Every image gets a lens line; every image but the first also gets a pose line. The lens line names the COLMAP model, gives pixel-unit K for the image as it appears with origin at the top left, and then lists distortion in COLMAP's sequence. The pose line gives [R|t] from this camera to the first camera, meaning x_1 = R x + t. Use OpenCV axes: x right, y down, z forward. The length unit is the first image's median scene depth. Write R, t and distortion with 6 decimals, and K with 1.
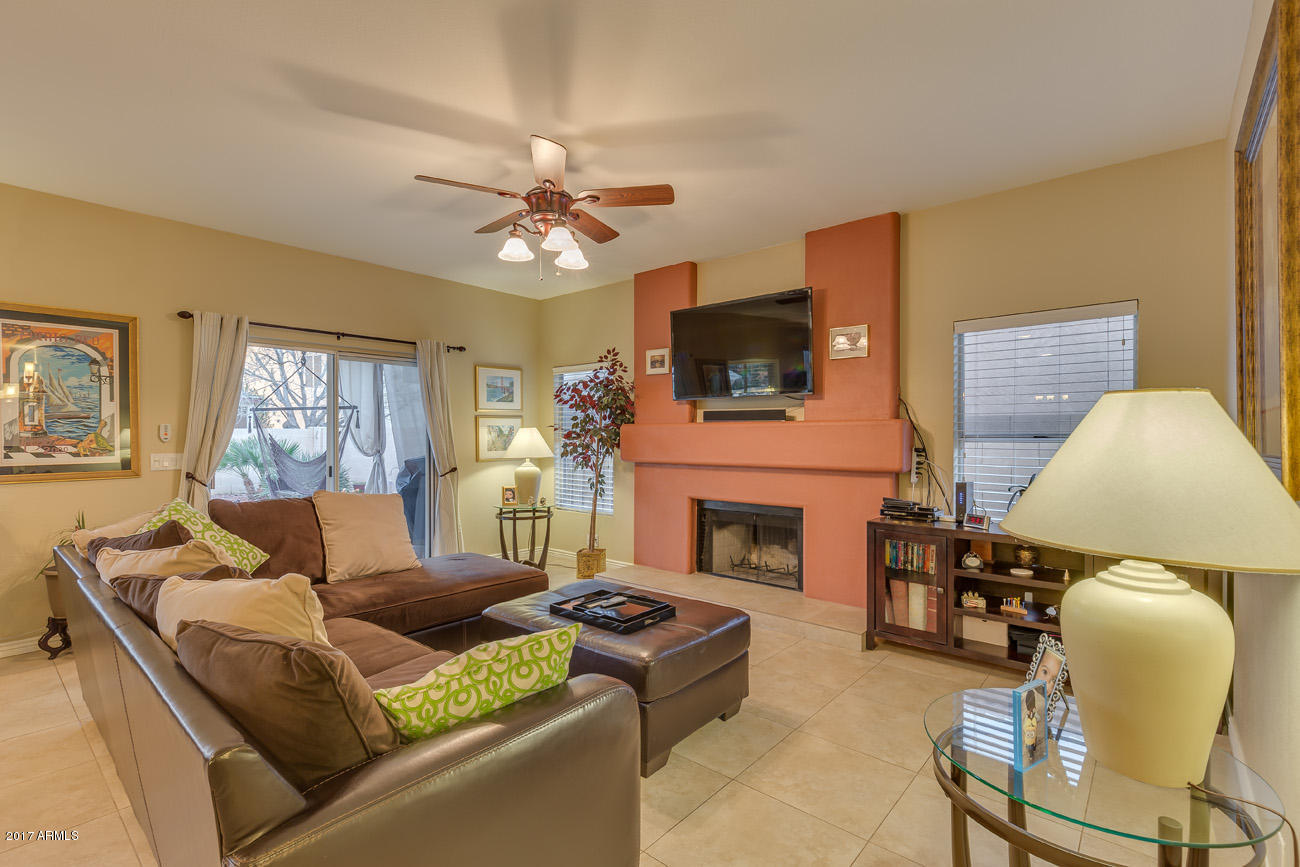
lens RADIAL K [[590.8, 0, 646.0], [0, 590.8, 436.9], [0, 0, 1]] dist [-0.000372, -0.007279]
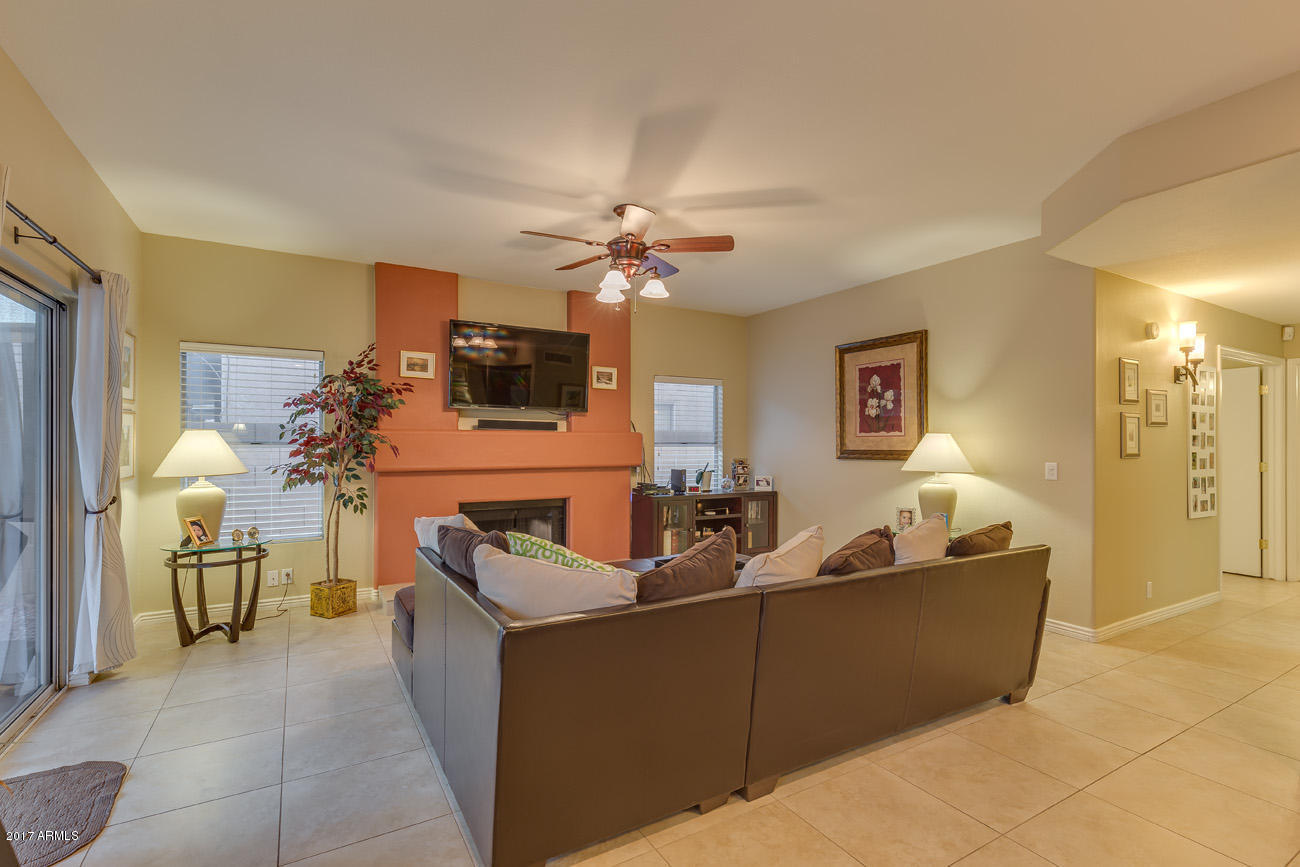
lens RADIAL K [[590.8, 0, 646.0], [0, 590.8, 436.9], [0, 0, 1]] dist [-0.000372, -0.007279]
pose [[0.330681, 0.006387, 0.943721, -0.759330], [-0.002173, 0.999980, -0.006006, -0.006113], [-0.943740, -0.000065, 0.330688, 0.335917]]
